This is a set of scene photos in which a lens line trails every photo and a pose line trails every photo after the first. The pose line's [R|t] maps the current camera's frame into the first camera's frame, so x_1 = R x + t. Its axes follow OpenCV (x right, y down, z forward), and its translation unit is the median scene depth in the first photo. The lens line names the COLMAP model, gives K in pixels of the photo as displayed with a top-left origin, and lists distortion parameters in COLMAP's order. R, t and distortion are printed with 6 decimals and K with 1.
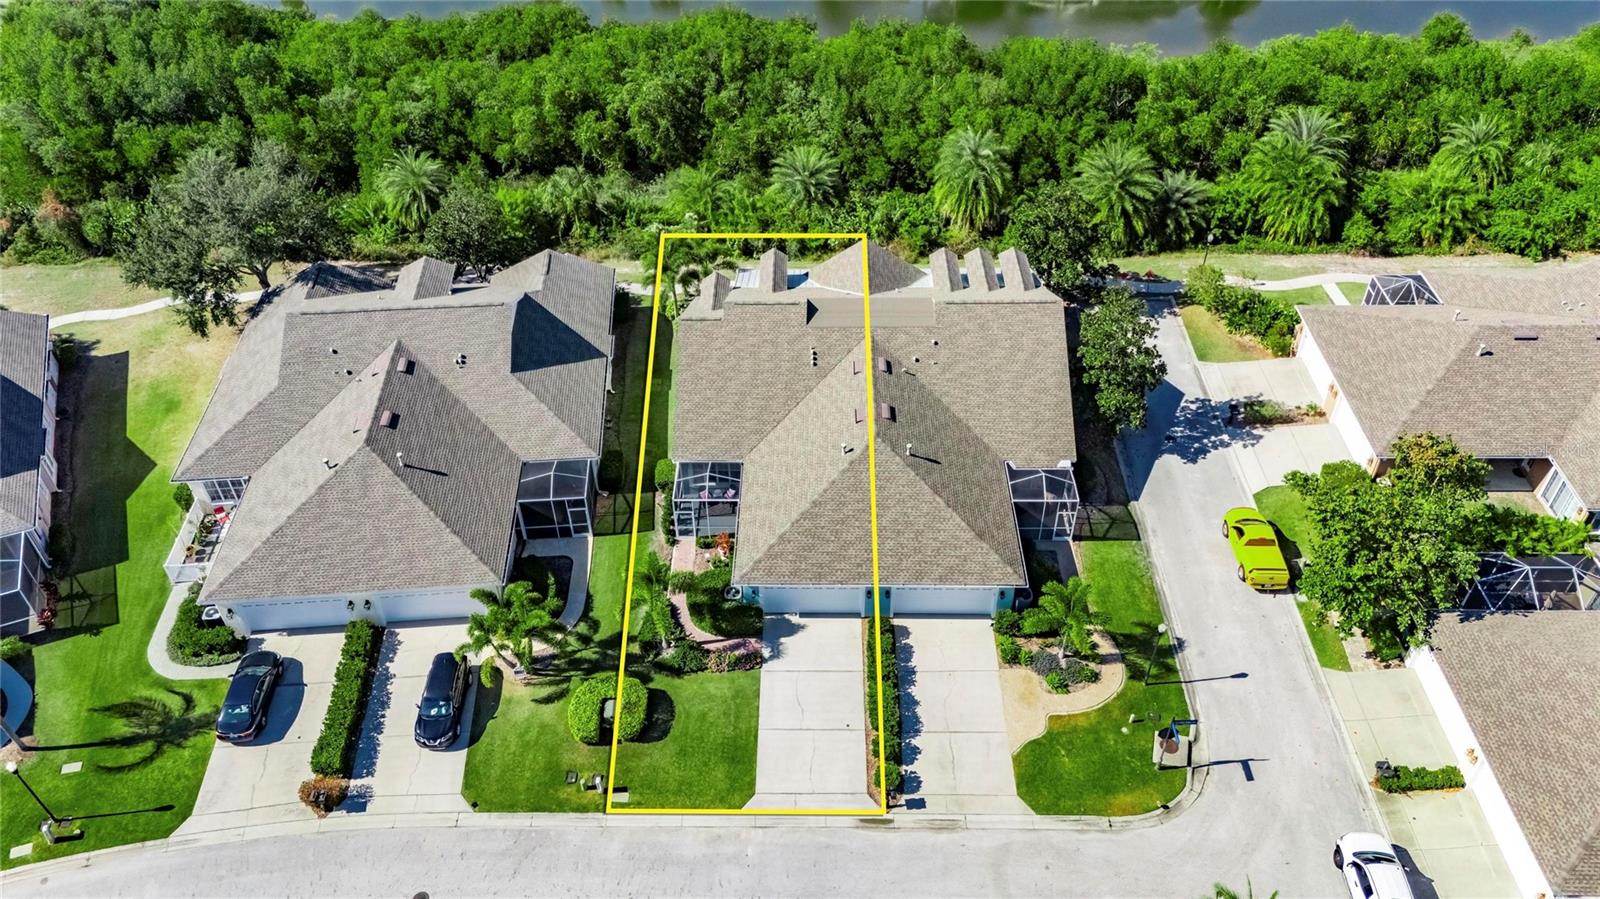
lens RADIAL K [[1175.3, 0, 810.9], [0, 1175.3, 449.9], [0, 0, 1]] dist [0.067669, -0.058682]
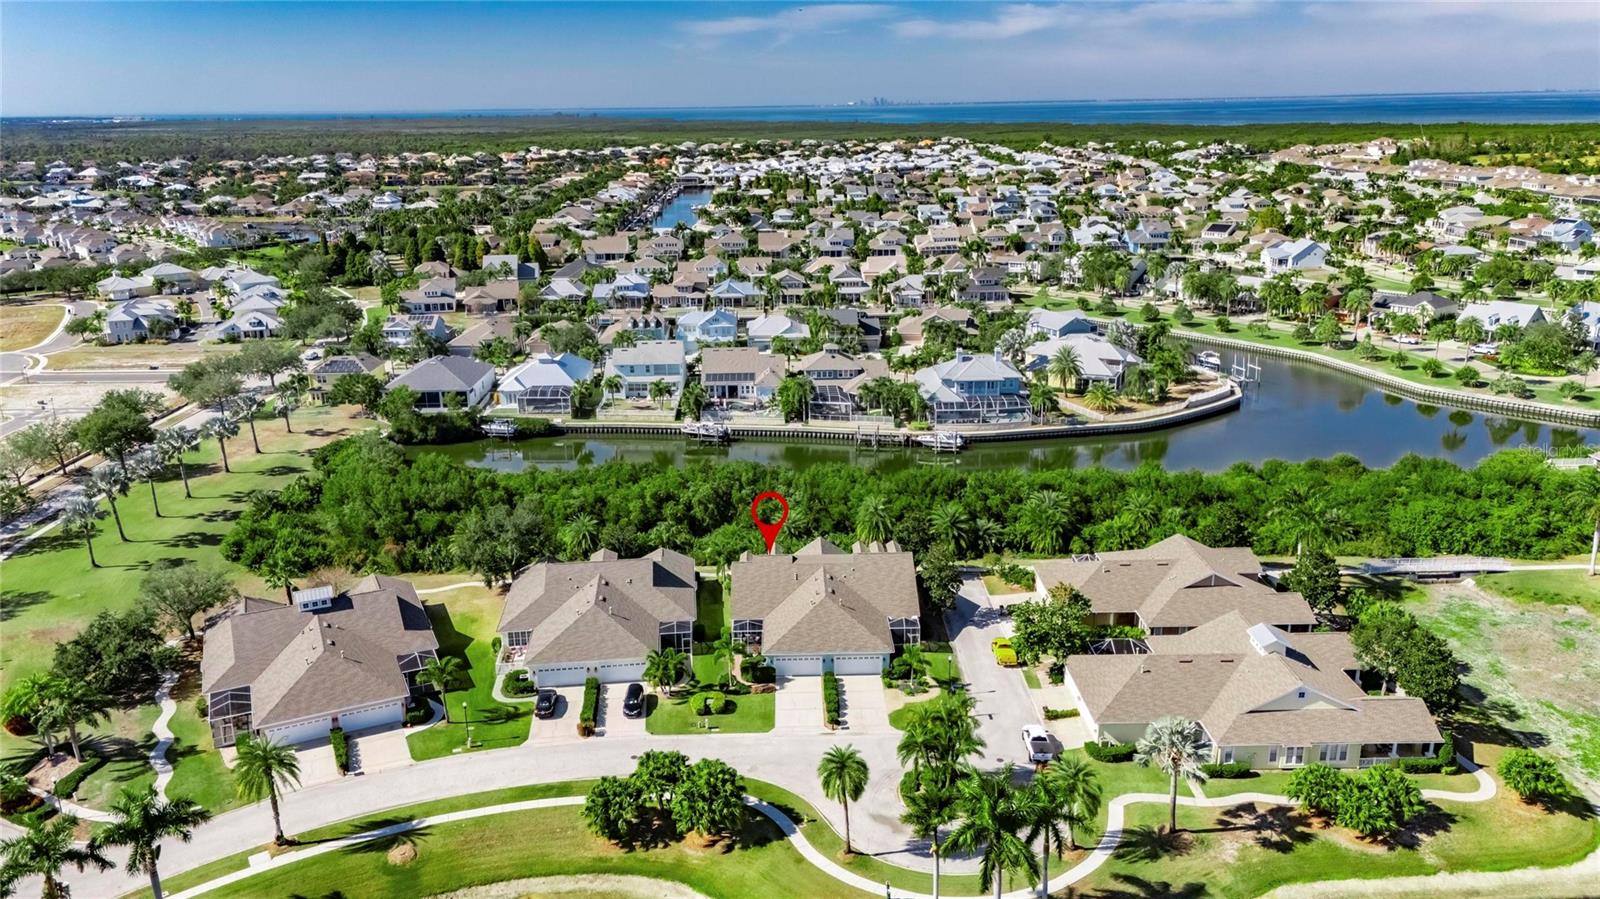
lens RADIAL K [[1169.2, 0, 809.6], [0, 1169.2, 448.1], [0, 0, 1]] dist [0.093227, -0.108829]
pose [[0.999557, -0.012655, 0.026944, -0.028393], [0.022802, 0.907357, -0.419742, 0.619815], [-0.019136, 0.420170, 0.907244, -1.051820]]
